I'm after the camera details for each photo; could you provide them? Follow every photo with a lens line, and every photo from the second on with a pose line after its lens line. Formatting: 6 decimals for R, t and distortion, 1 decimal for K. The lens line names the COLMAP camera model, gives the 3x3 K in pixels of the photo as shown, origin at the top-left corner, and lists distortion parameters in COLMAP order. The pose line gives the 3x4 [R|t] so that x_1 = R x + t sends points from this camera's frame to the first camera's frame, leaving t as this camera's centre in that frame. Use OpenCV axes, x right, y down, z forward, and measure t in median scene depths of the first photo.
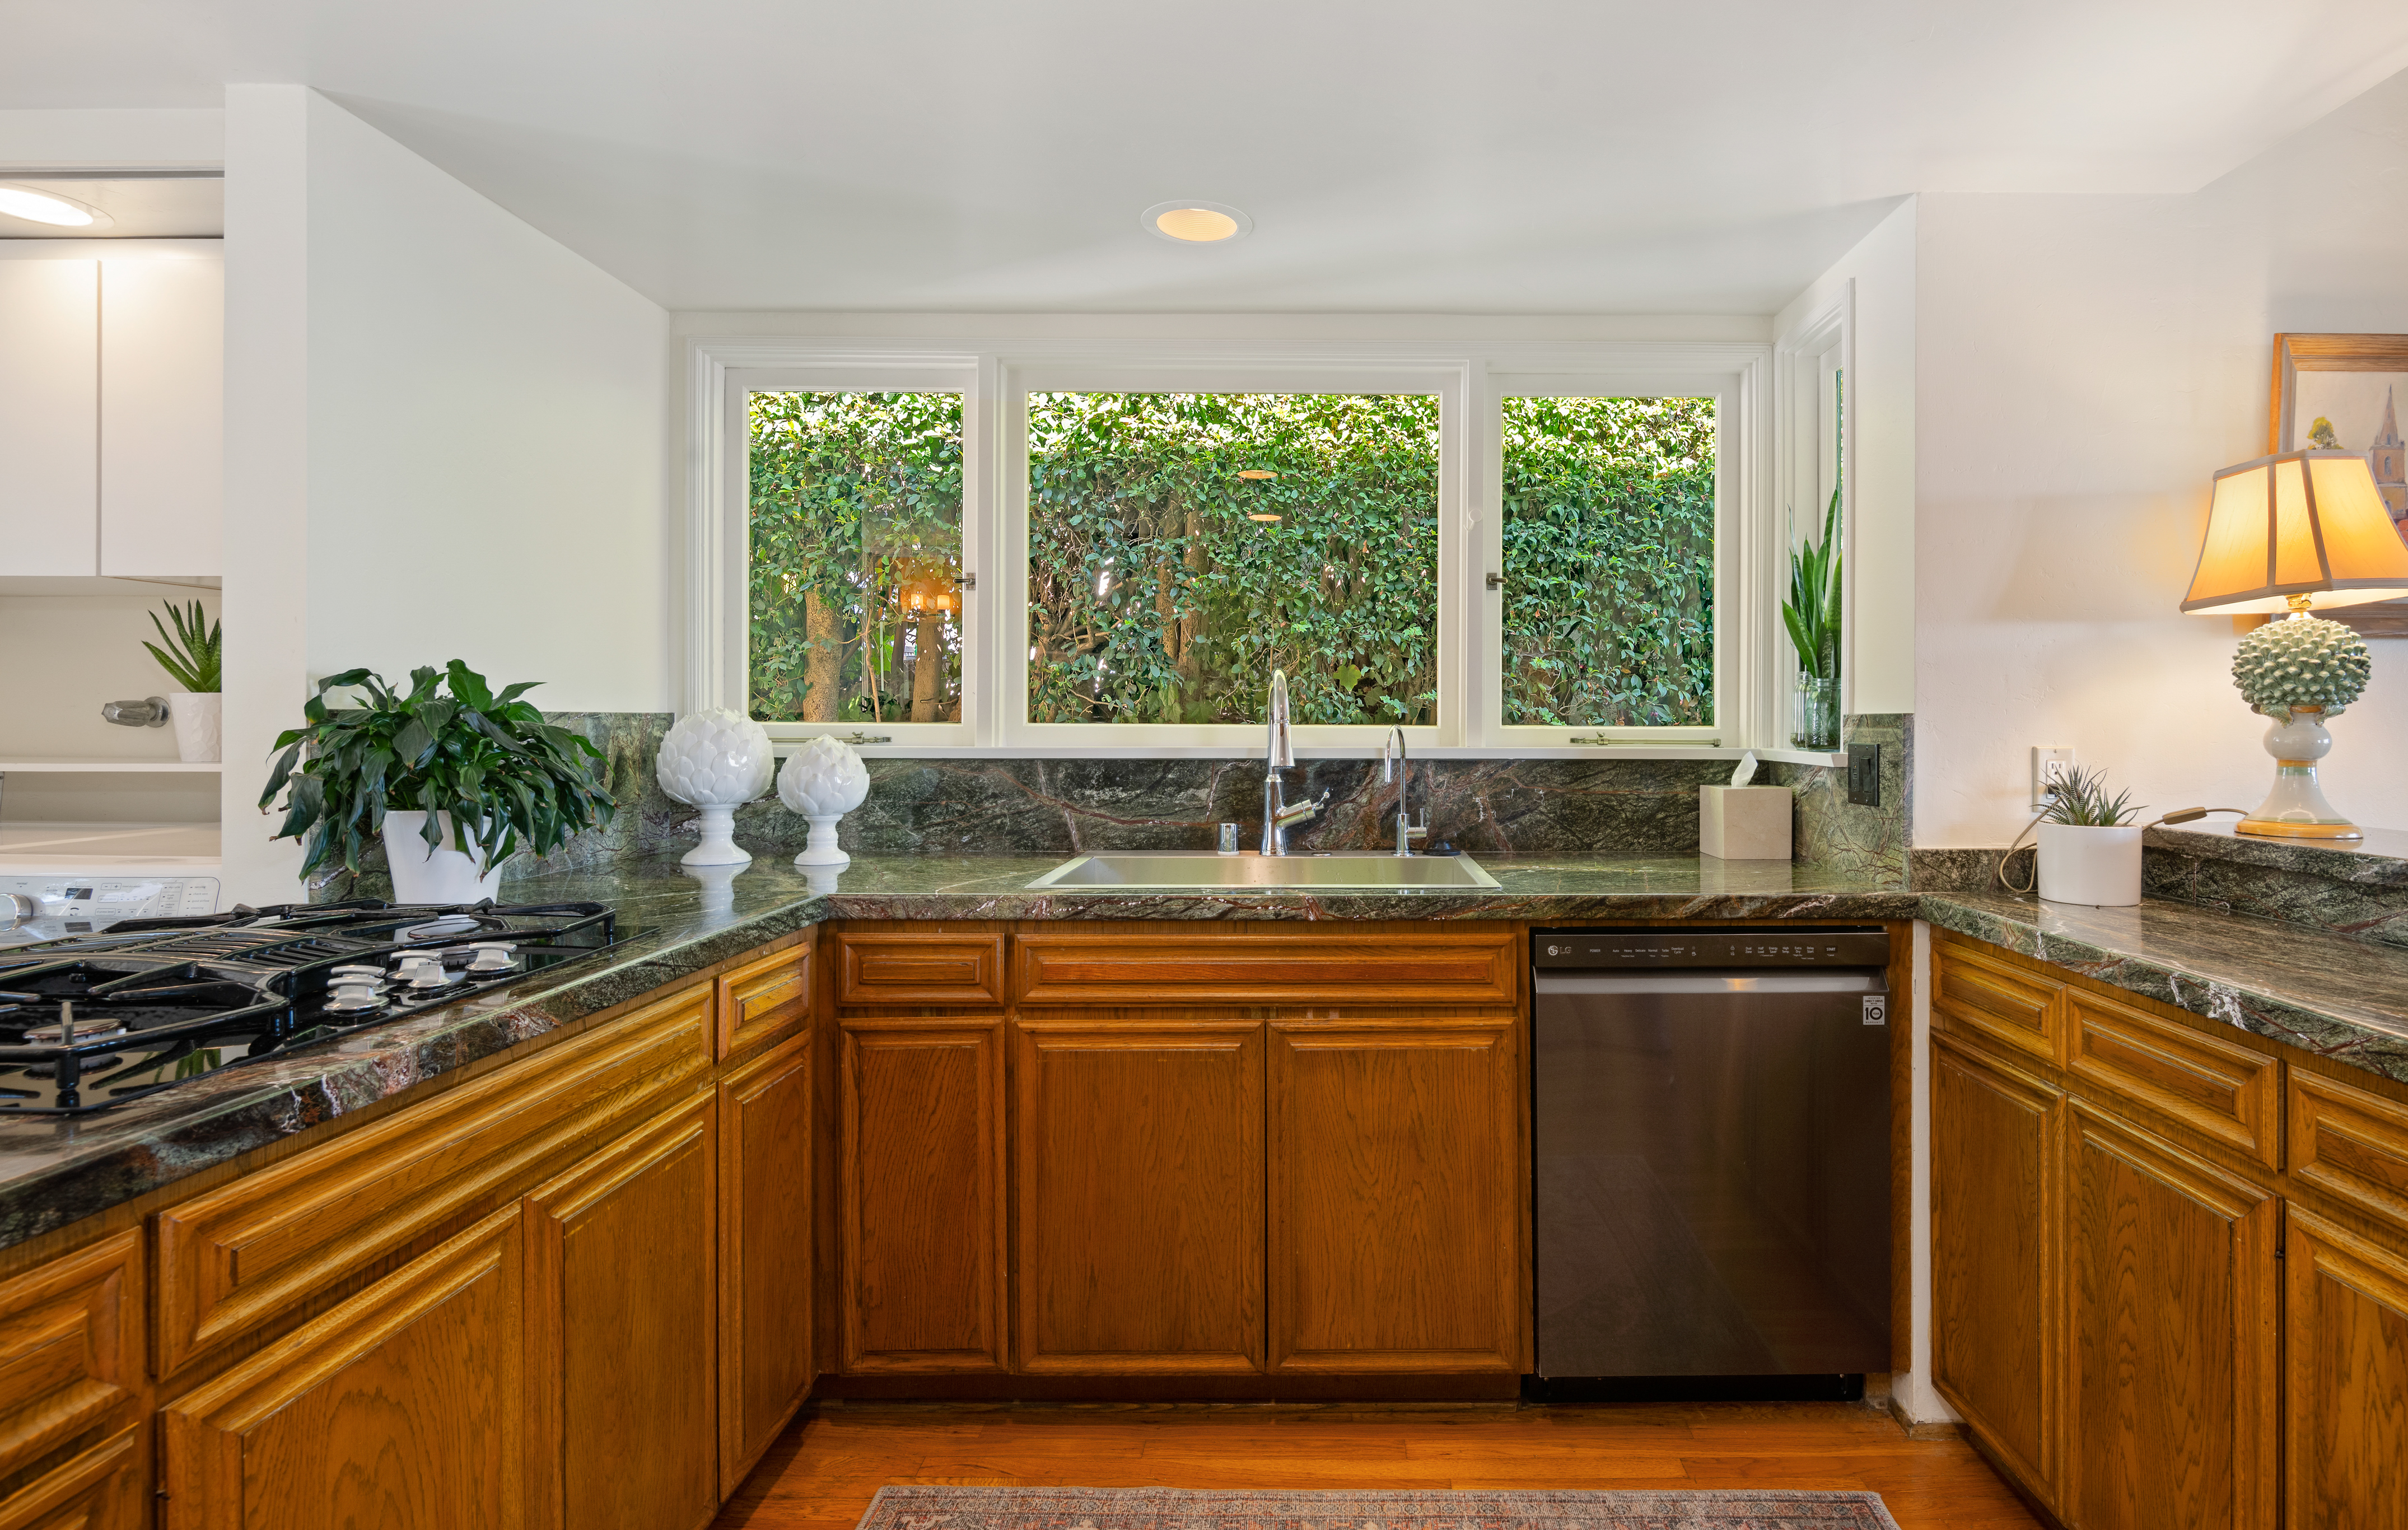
lens RADIAL K [[1138.7, 0, 1331.1], [0, 1138.7, 722.3], [0, 0, 1]] dist [-0.001099, -0.005838]
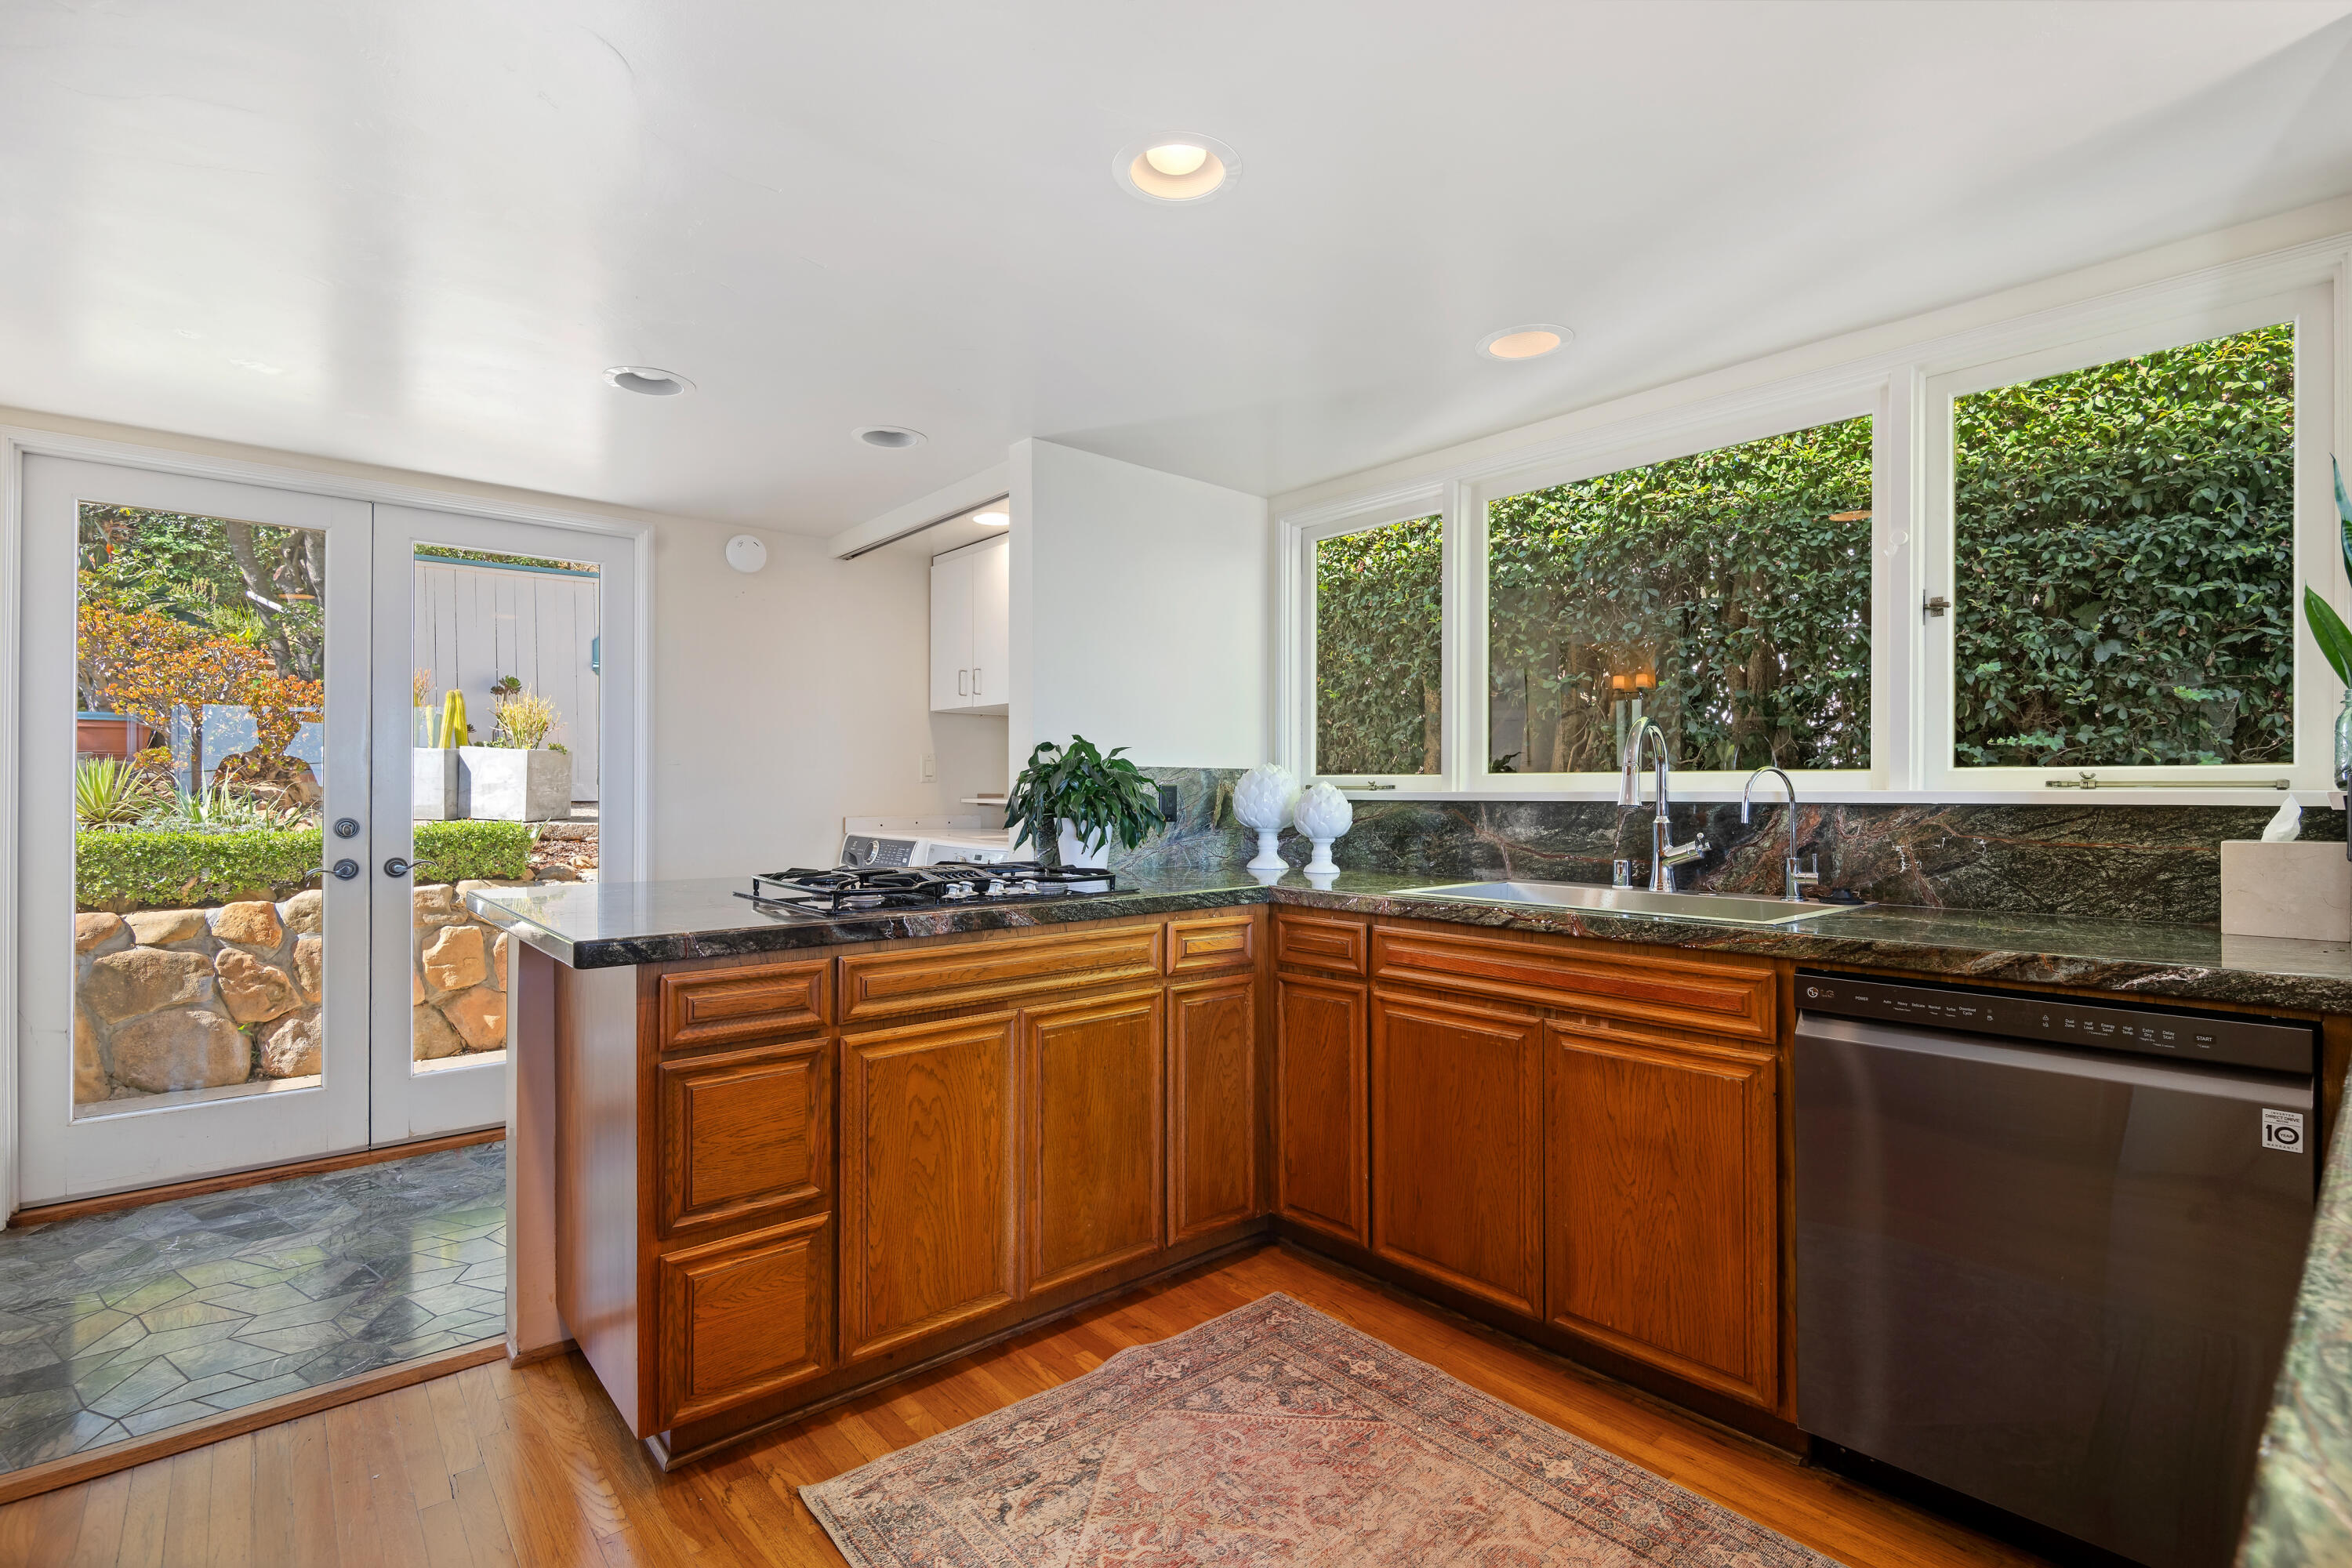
lens RADIAL K [[1068.7, 0, 1195.3], [0, 1068.7, 793.4], [0, 0, 1]] dist [-0.011198, -0.001280]
pose [[0.662007, -0.001313, -0.749497, 0.516424], [-0.000305, 0.999998, -0.002022, 0.033752], [0.749498, 0.001567, 0.662005, 0.012528]]
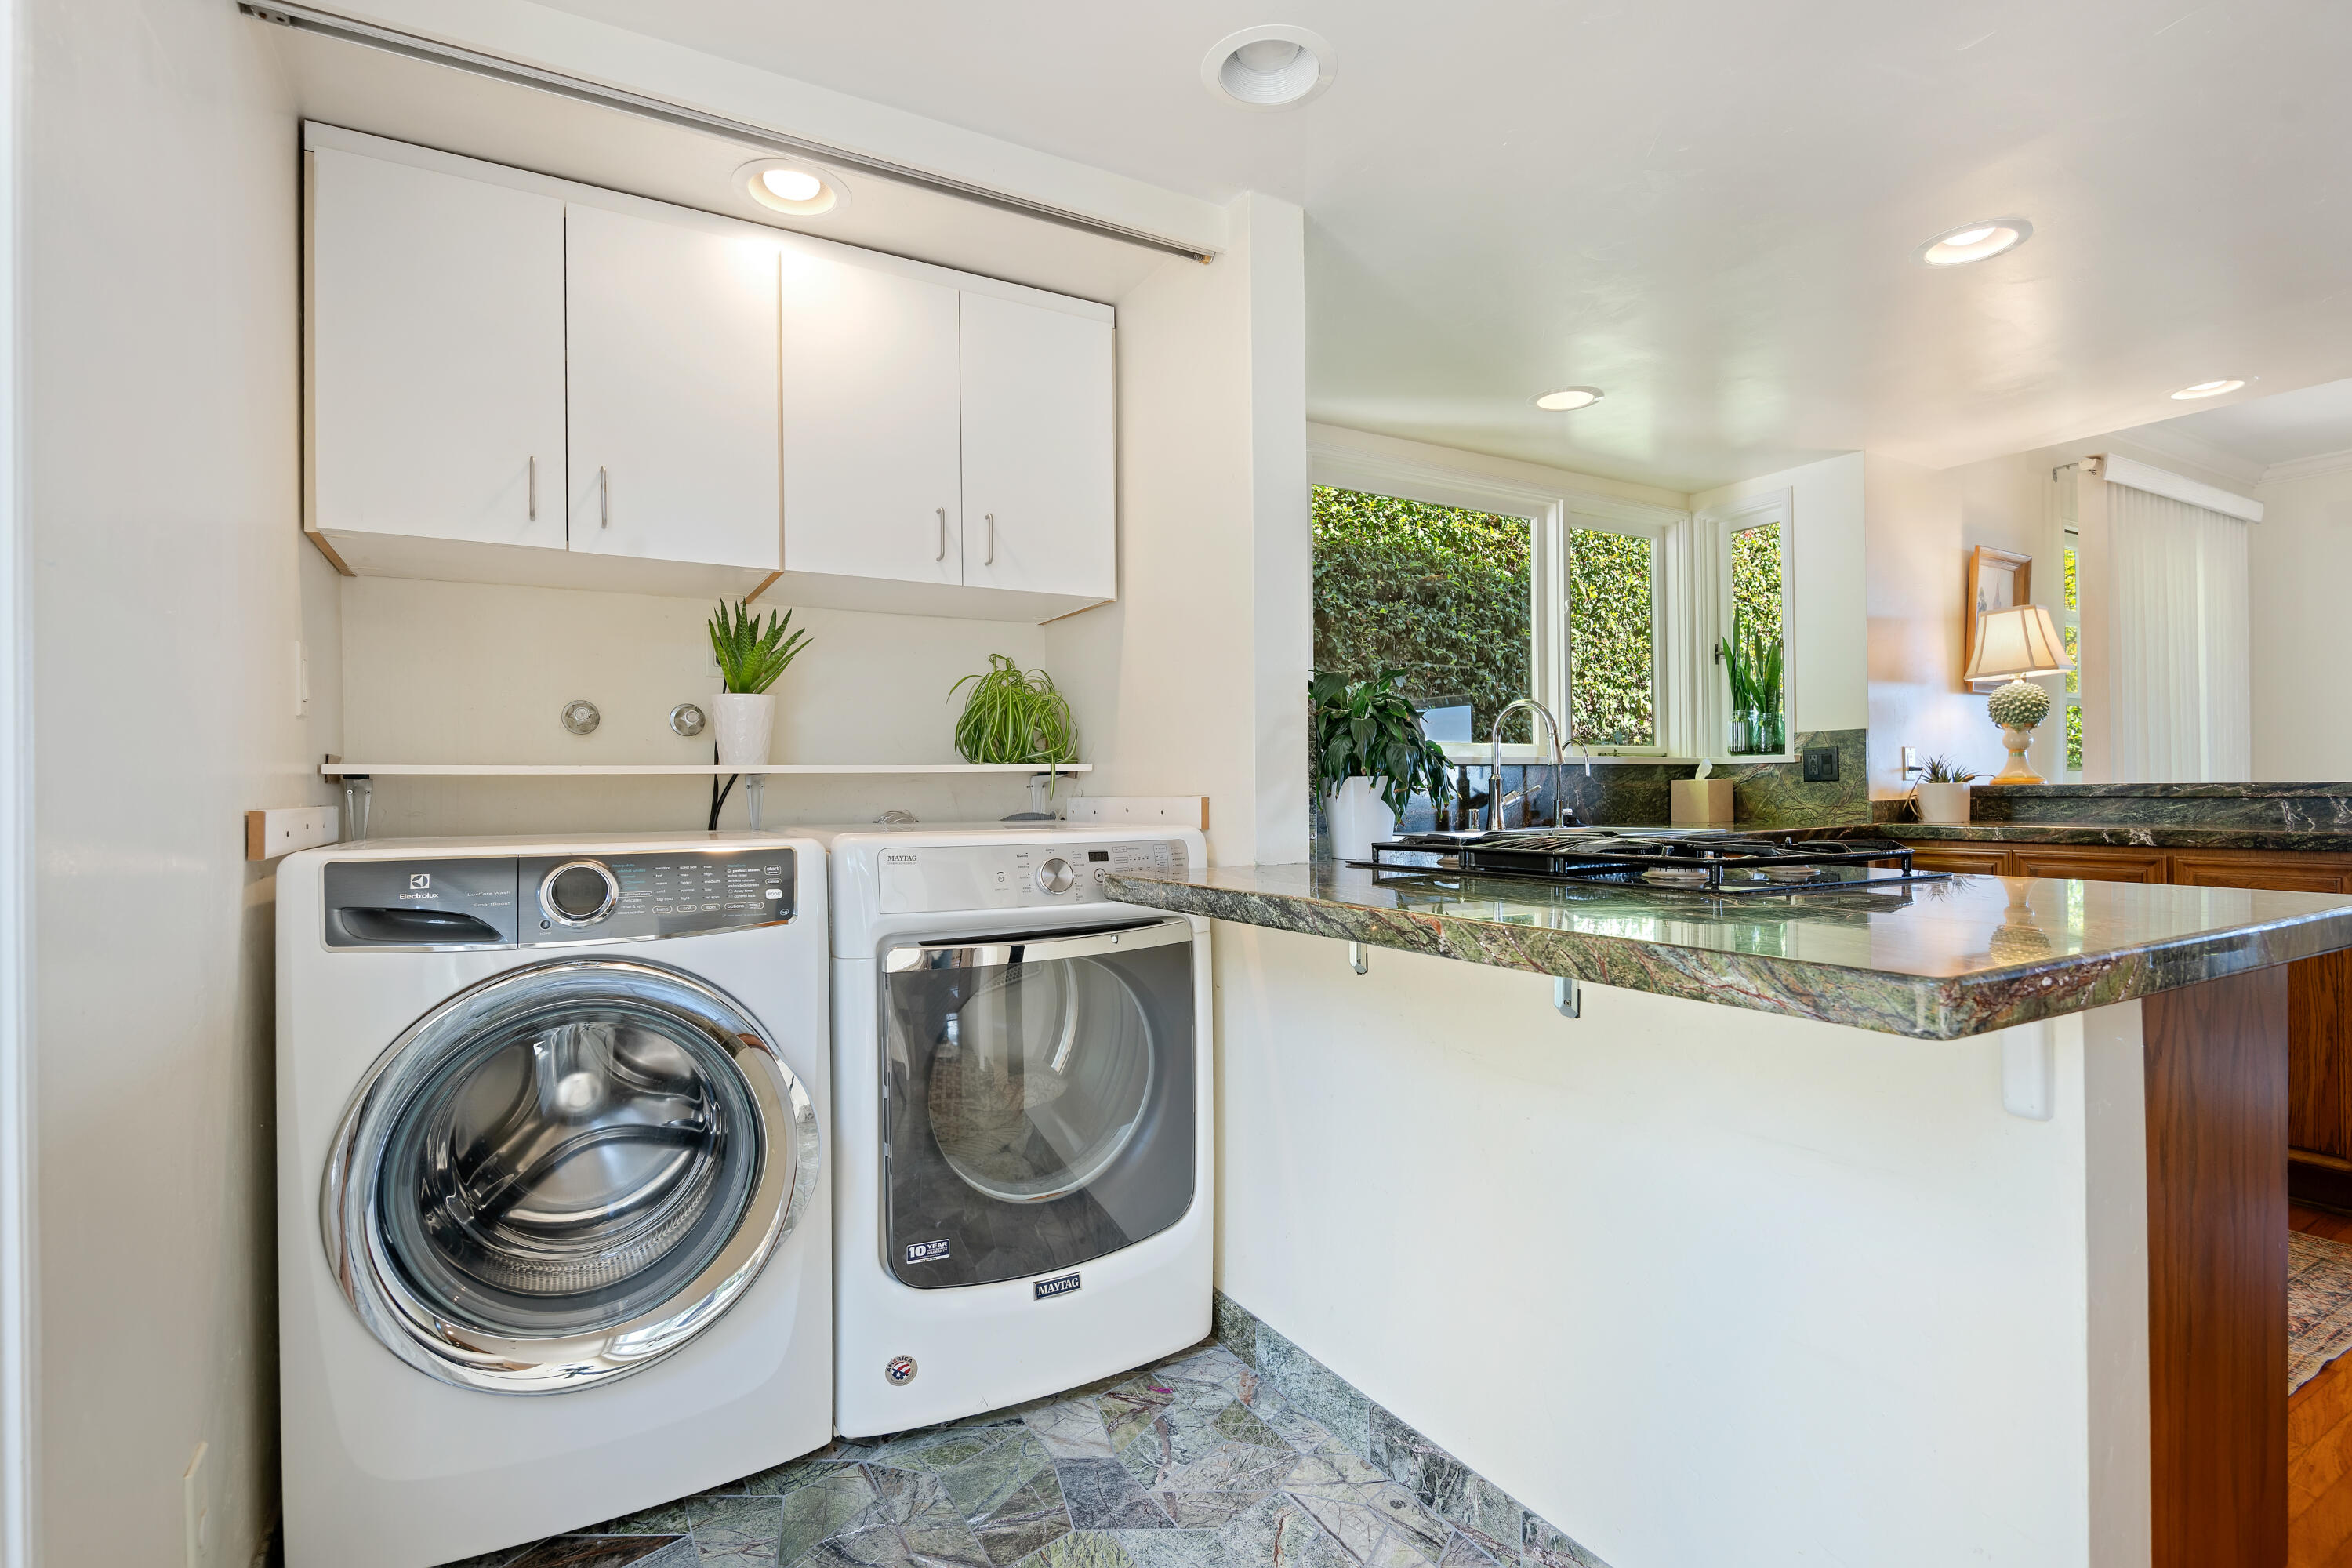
lens RADIAL K [[1068.7, 0, 1190.2], [0, 1068.7, 788.6], [0, 0, 1]] dist [-0.011198, -0.001280]
pose [[0.874813, -0.015881, 0.484200, -1.313572], [0.017269, 0.999850, 0.001593, 0.068577], [-0.484153, 0.006968, 0.874956, 0.009636]]
